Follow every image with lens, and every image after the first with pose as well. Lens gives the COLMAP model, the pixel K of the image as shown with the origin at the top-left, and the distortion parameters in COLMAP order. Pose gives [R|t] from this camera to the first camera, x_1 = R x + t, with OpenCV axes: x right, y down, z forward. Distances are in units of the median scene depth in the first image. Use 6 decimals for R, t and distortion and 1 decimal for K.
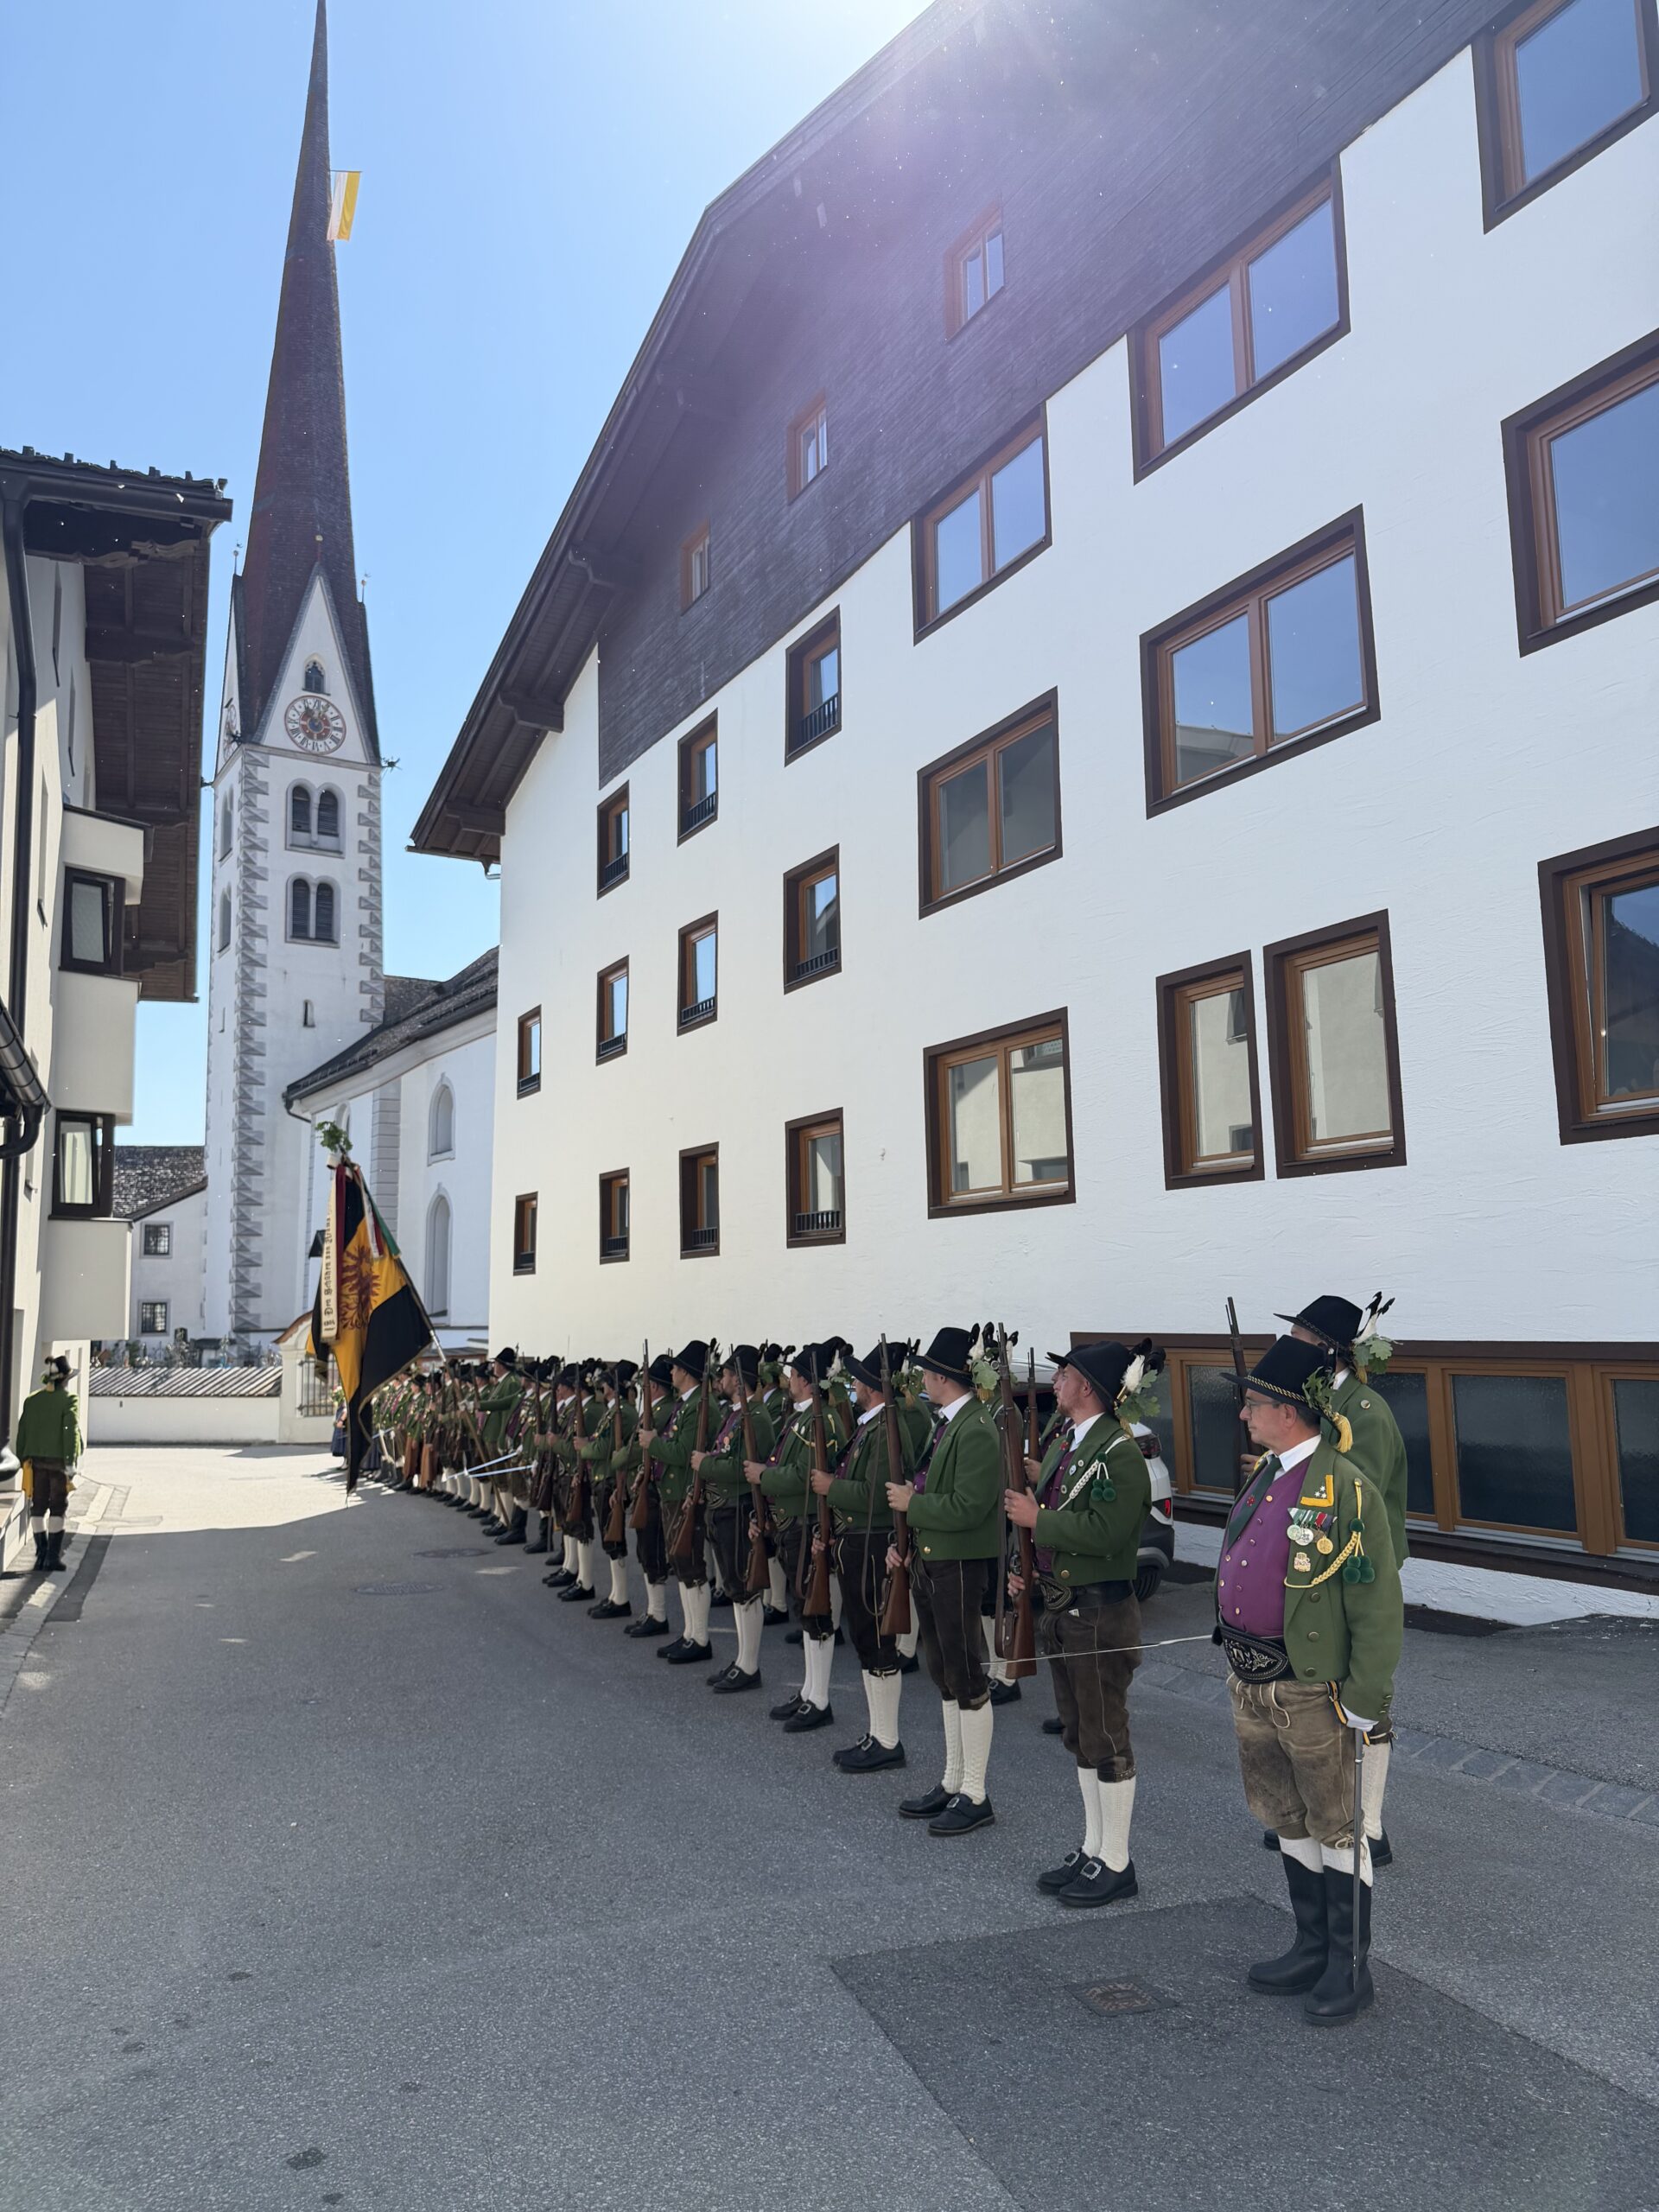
lens RADIAL K [[1578.4, 0, 827.4], [0, 1578.4, 1111.8], [0, 0, 1]] dist [0.118398, -0.212504]
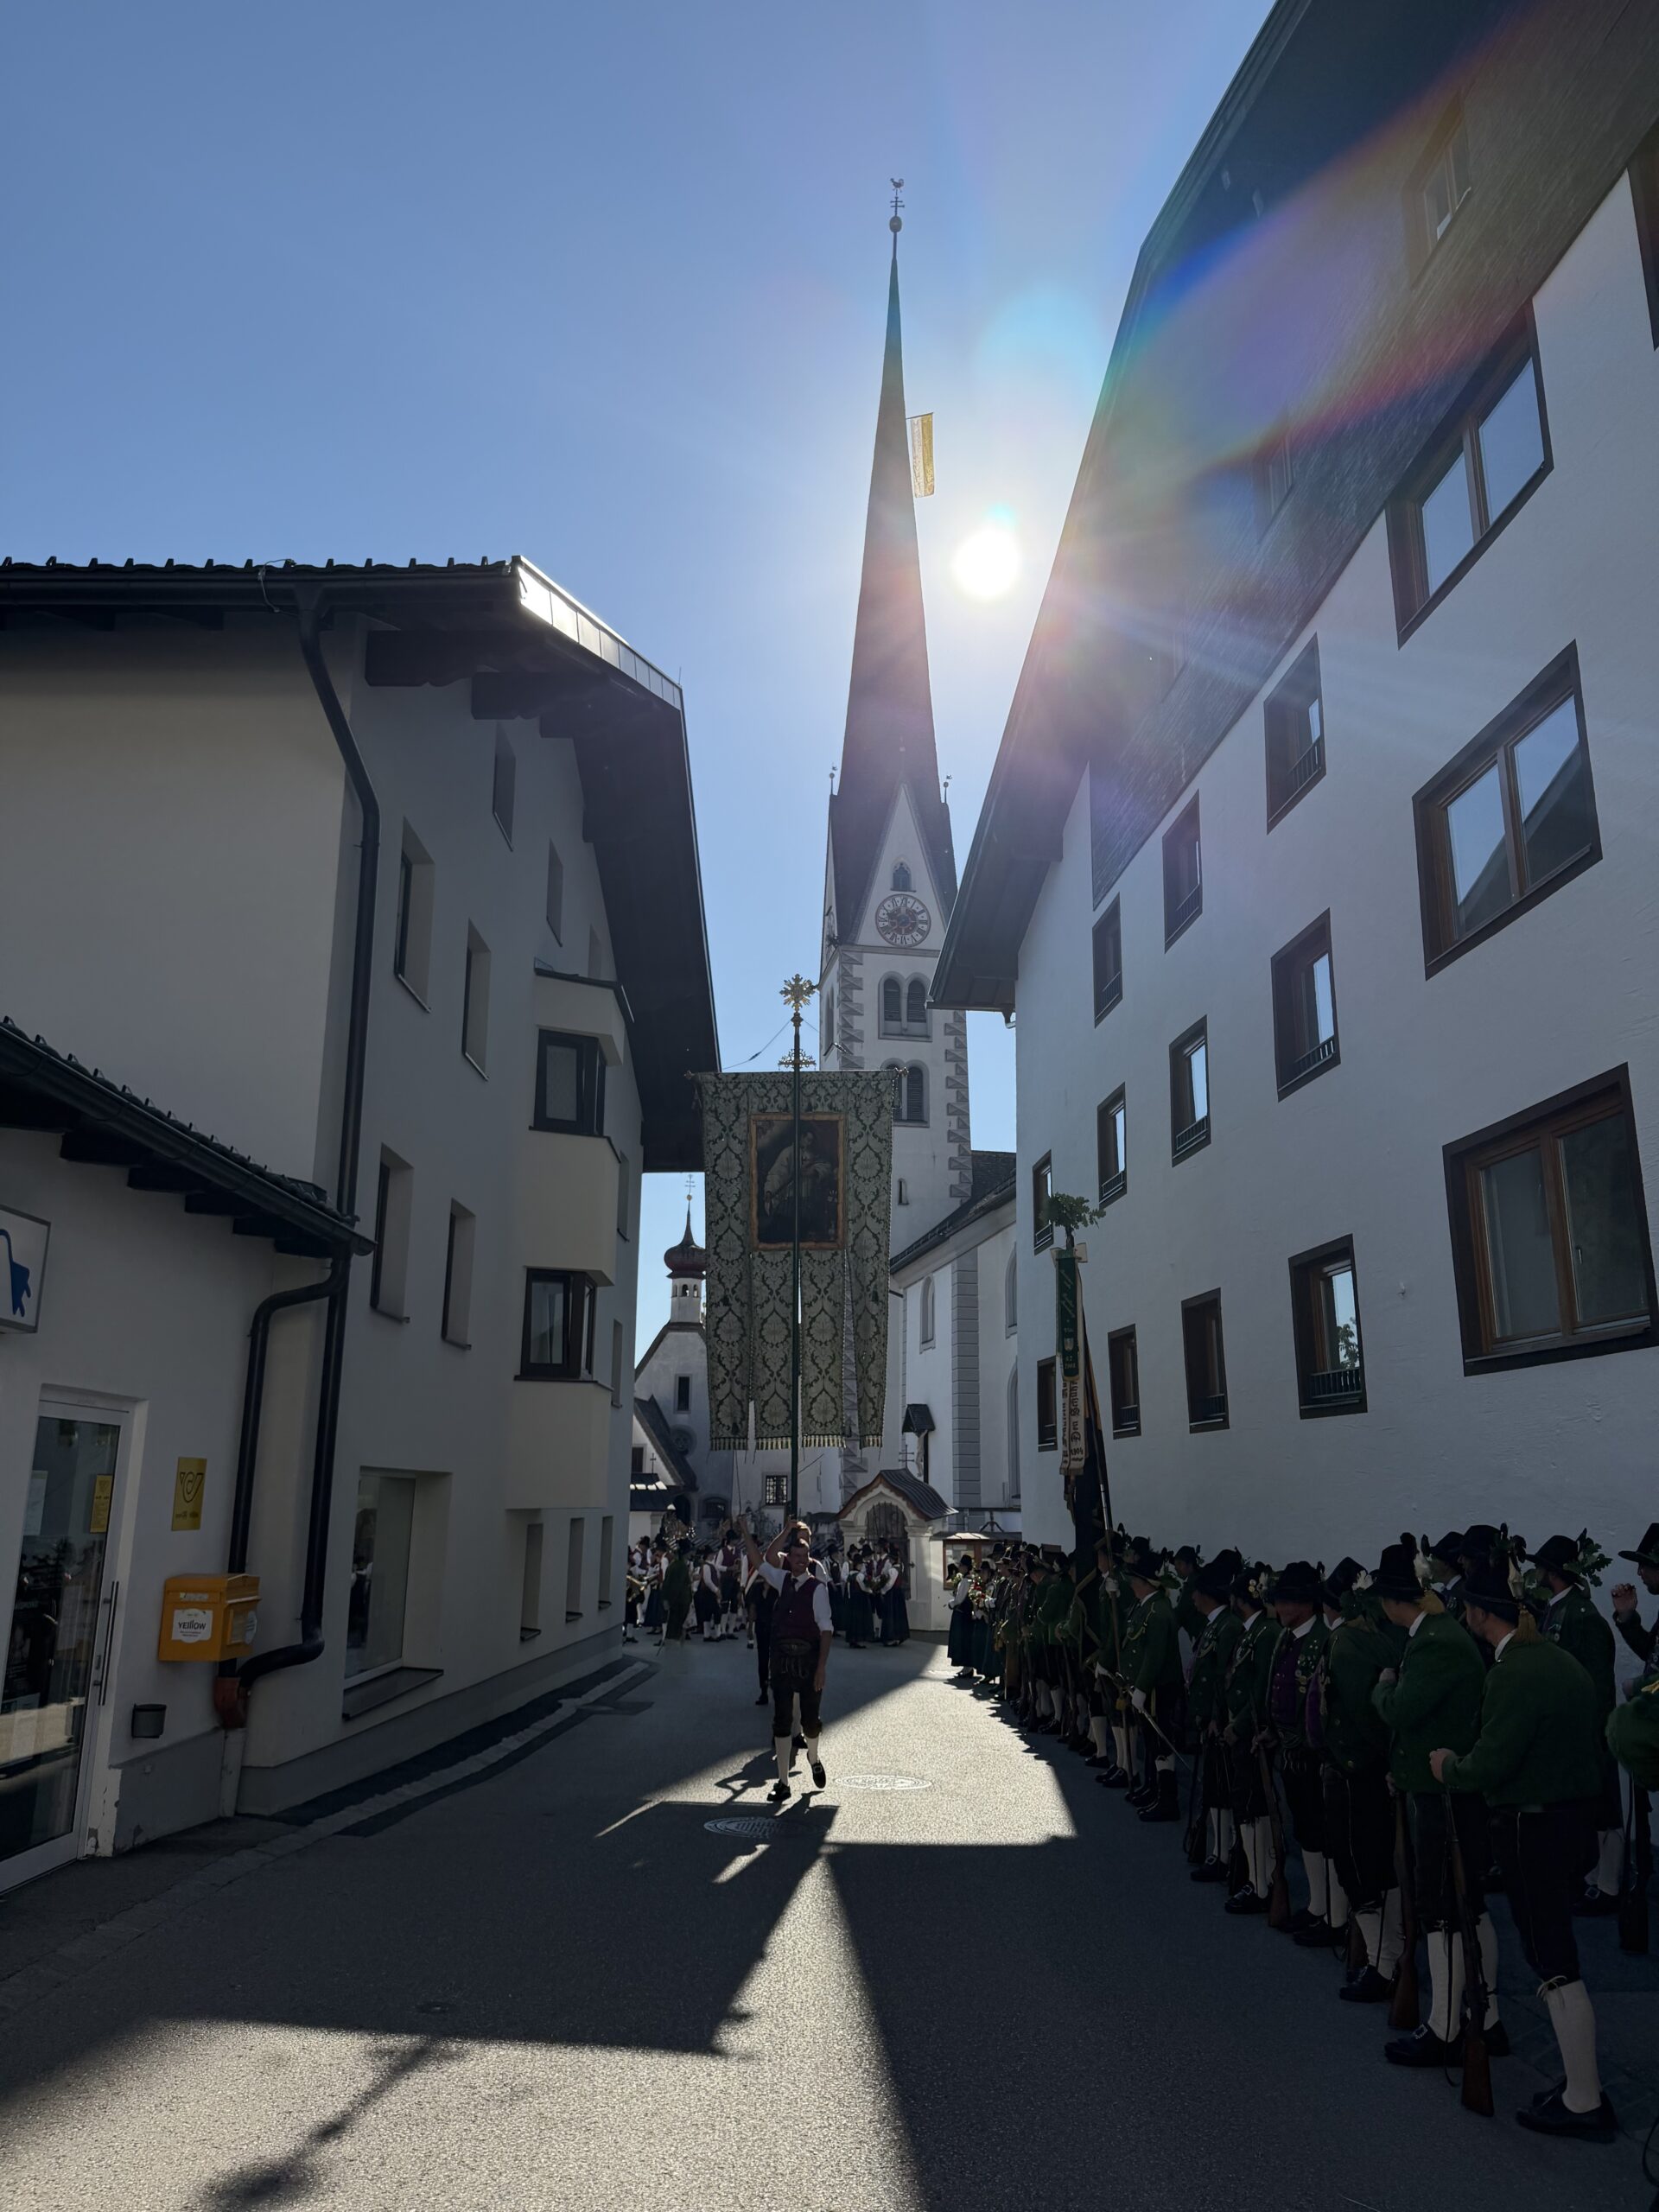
lens RADIAL K [[1556.1, 0, 829.5], [0, 1556.1, 1106.0], [0, 0, 1]] dist [0.119957, -0.169517]
pose [[0.921752, -0.072593, -0.380924, 0.061752], [0.027147, 0.991991, -0.123355, 0.019861], [0.386828, 0.103362, 0.916341, 0.146097]]
